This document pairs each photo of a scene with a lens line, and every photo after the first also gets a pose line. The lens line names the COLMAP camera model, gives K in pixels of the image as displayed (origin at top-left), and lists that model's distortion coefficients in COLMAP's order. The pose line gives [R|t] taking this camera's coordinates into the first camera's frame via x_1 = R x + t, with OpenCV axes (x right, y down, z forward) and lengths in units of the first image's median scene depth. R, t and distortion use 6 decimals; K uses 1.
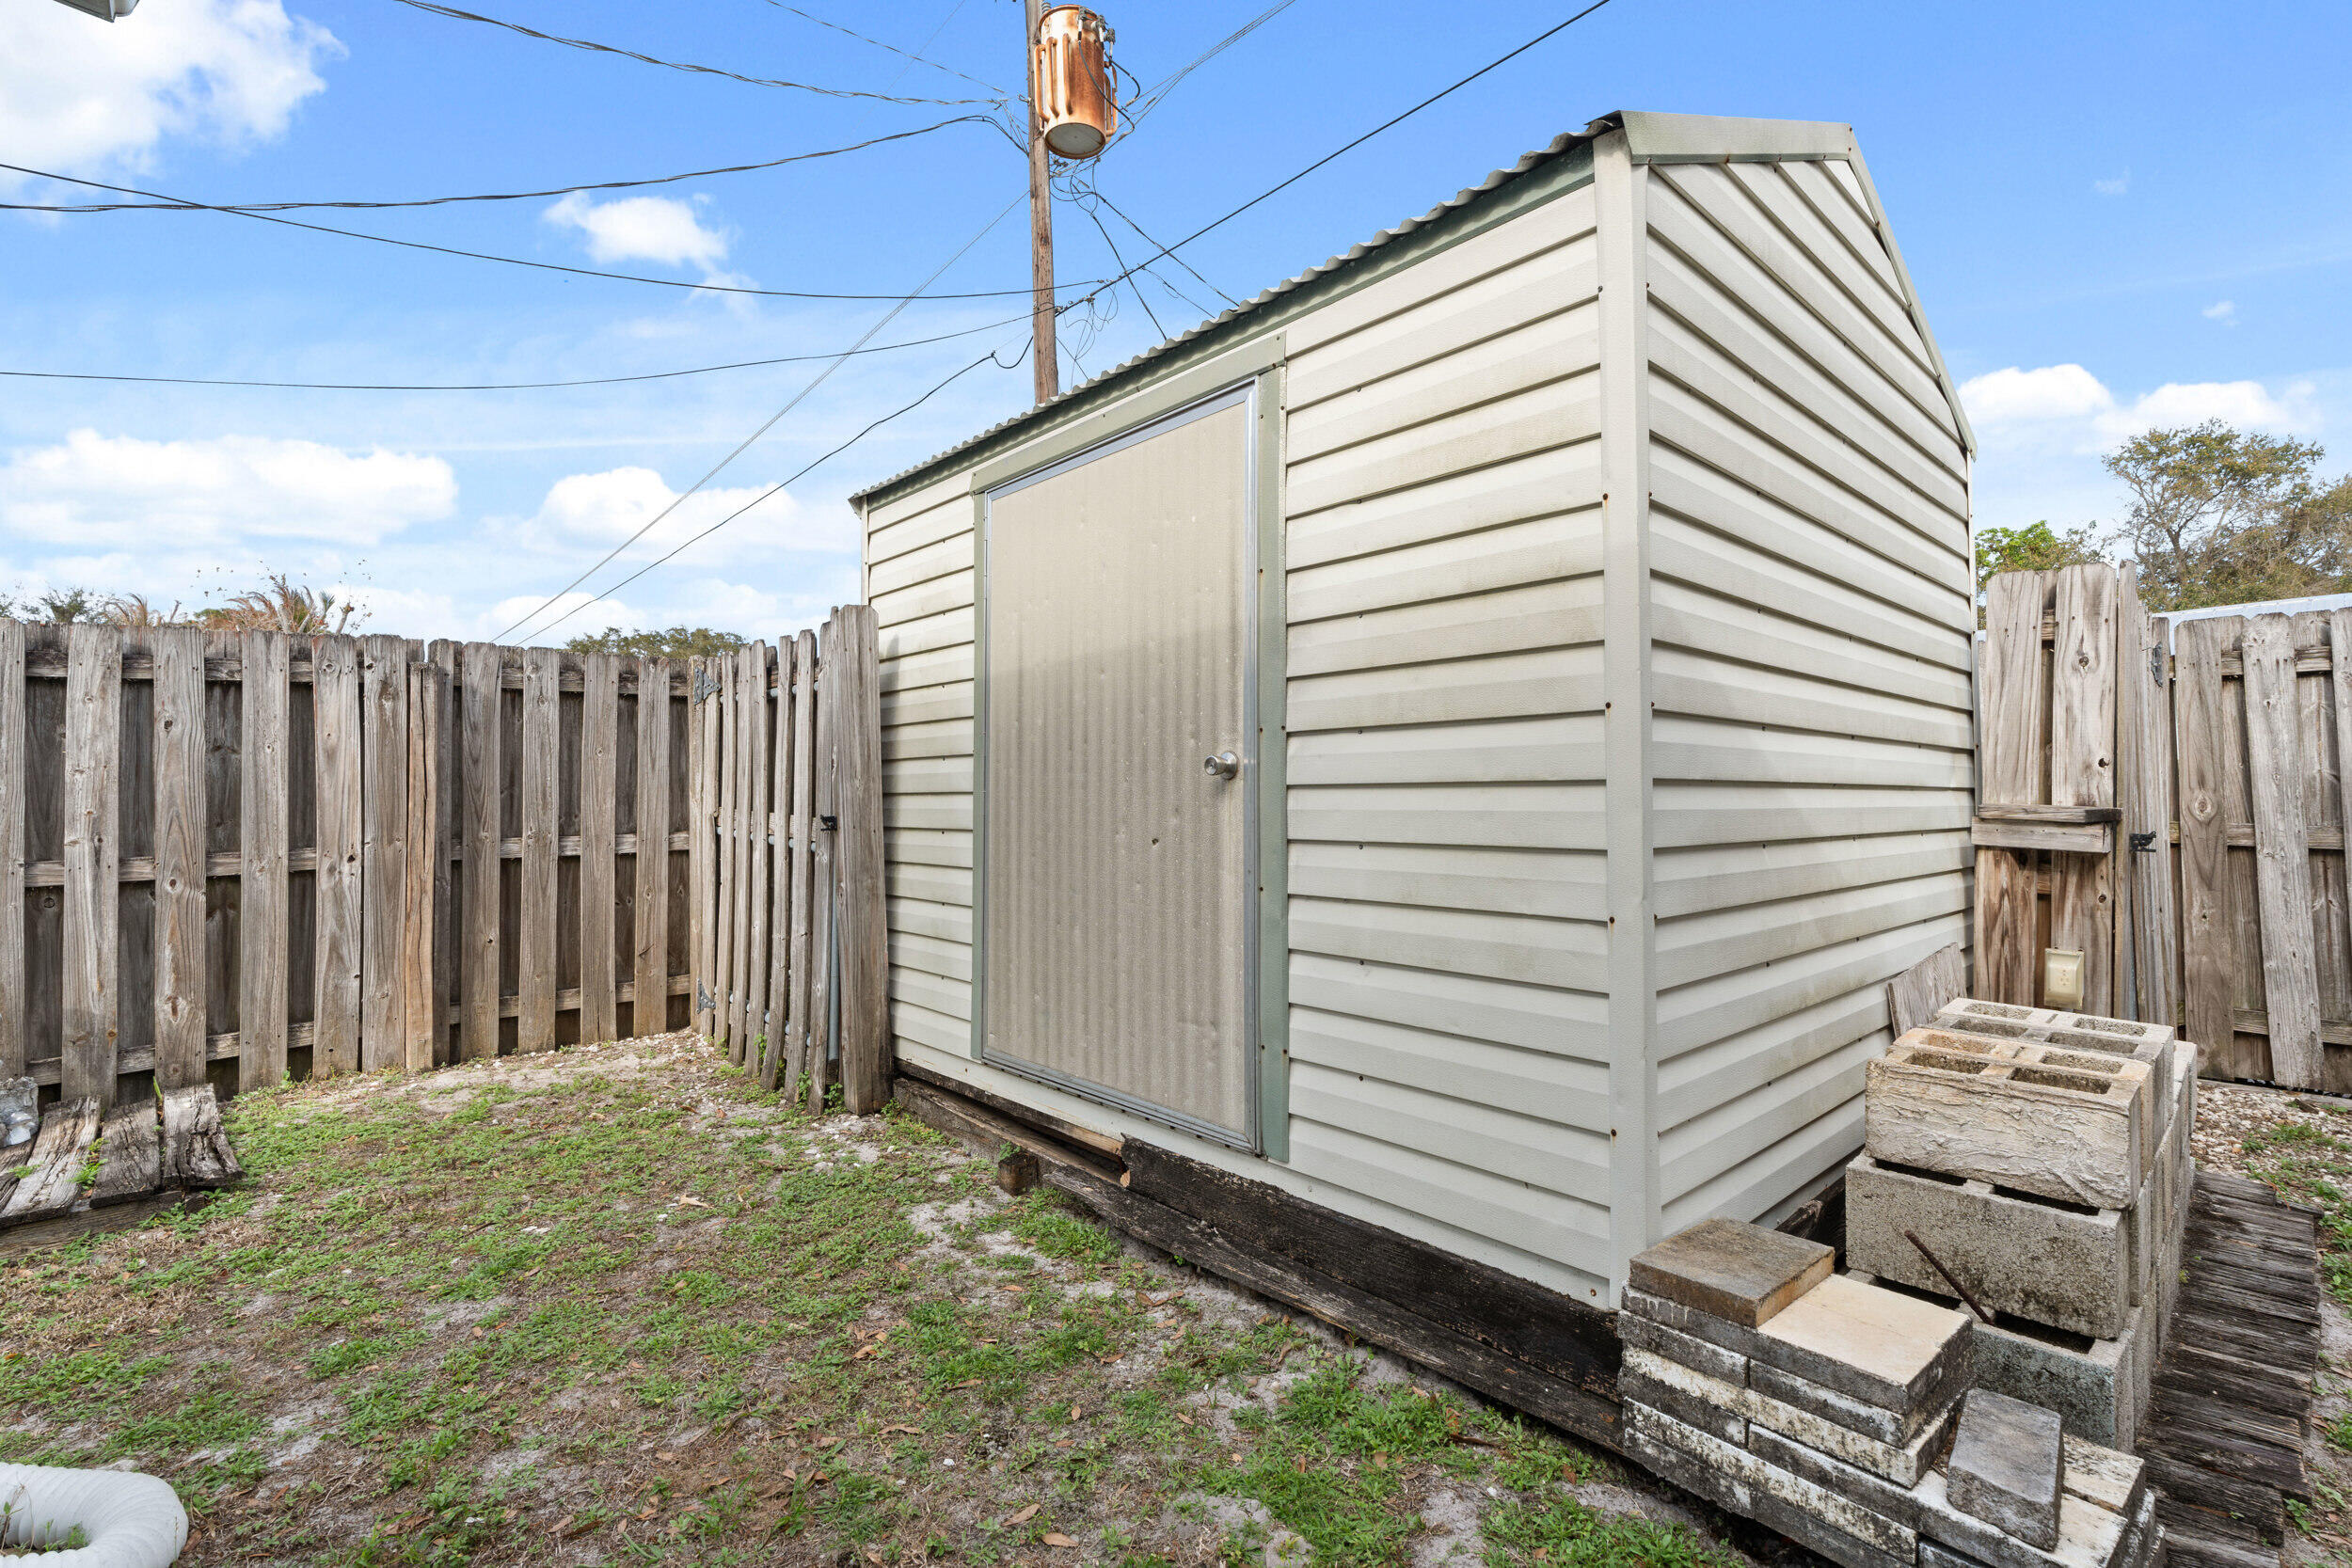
lens RADIAL K [[1054.2, 0, 1167.5], [0, 1054.2, 775.5], [0, 0, 1]] dist [0.010134, -0.002470]
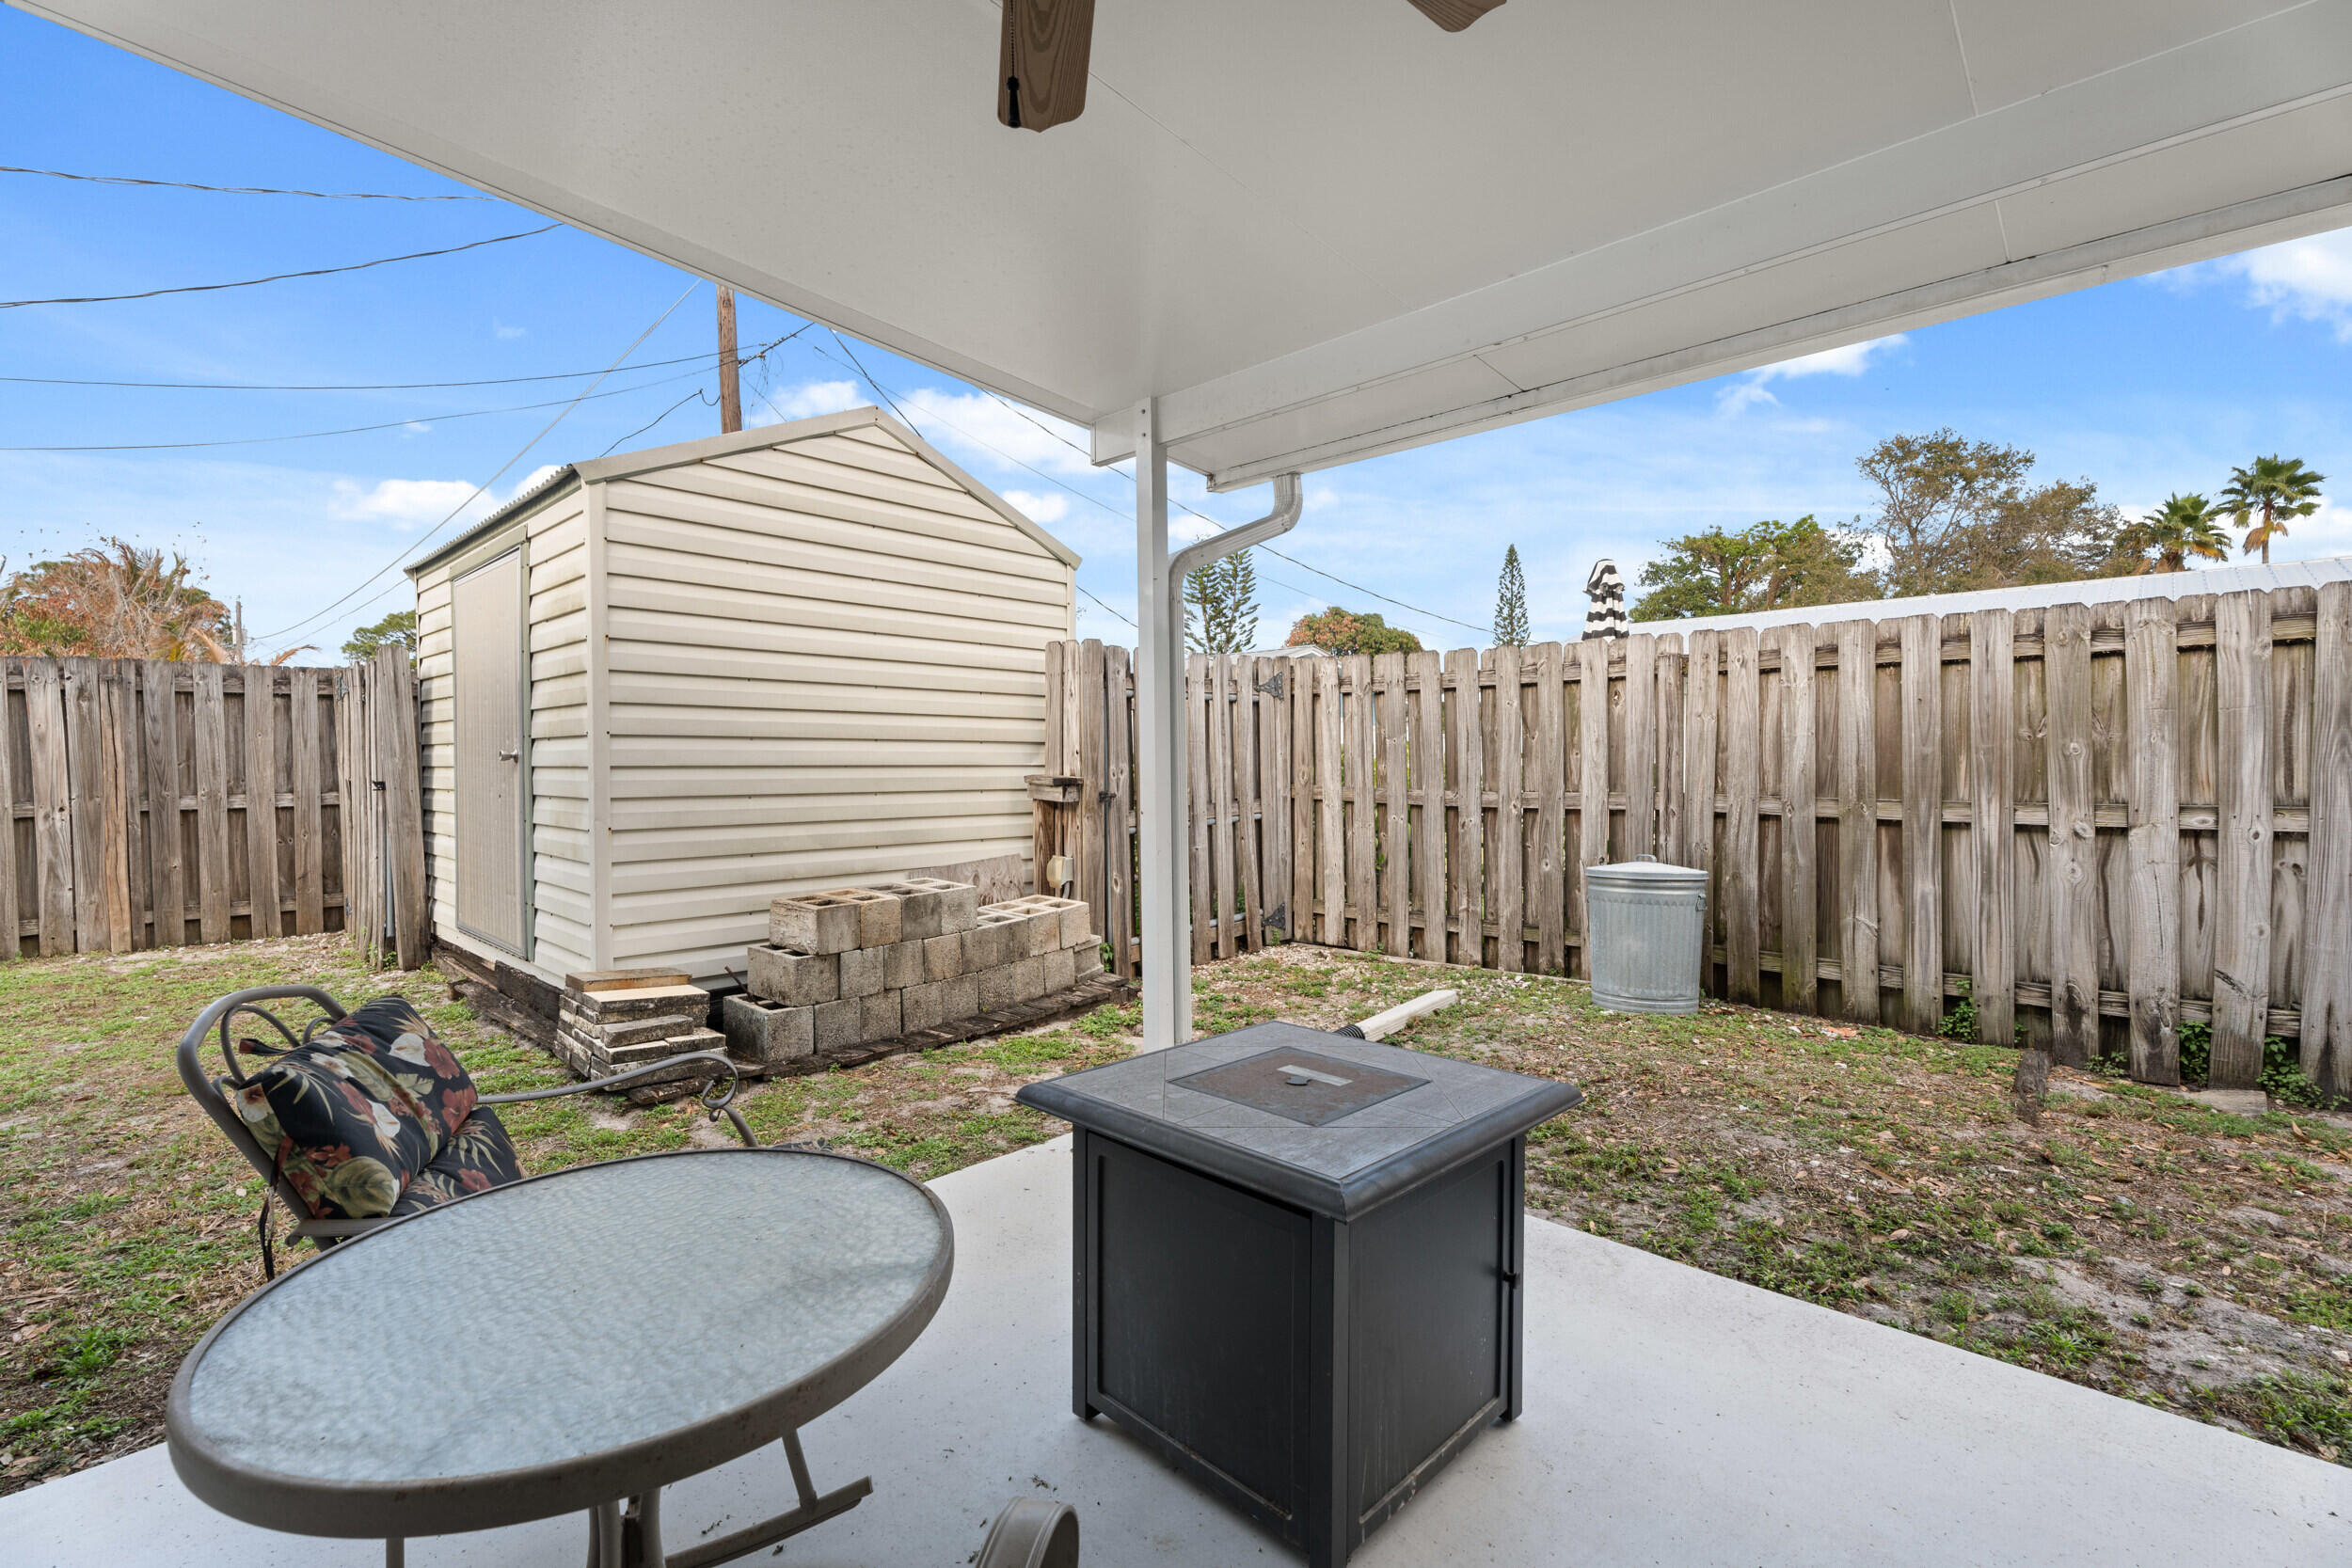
lens RADIAL K [[1054.2, 0, 1185.0], [0, 1054.2, 792.2], [0, 0, 1]] dist [0.010134, -0.002470]
pose [[0.997245, 0.000219, 0.074179, 0.653041], [-0.004091, 0.998636, 0.052054, -0.027573], [-0.074066, -0.052214, 0.995885, -0.563989]]
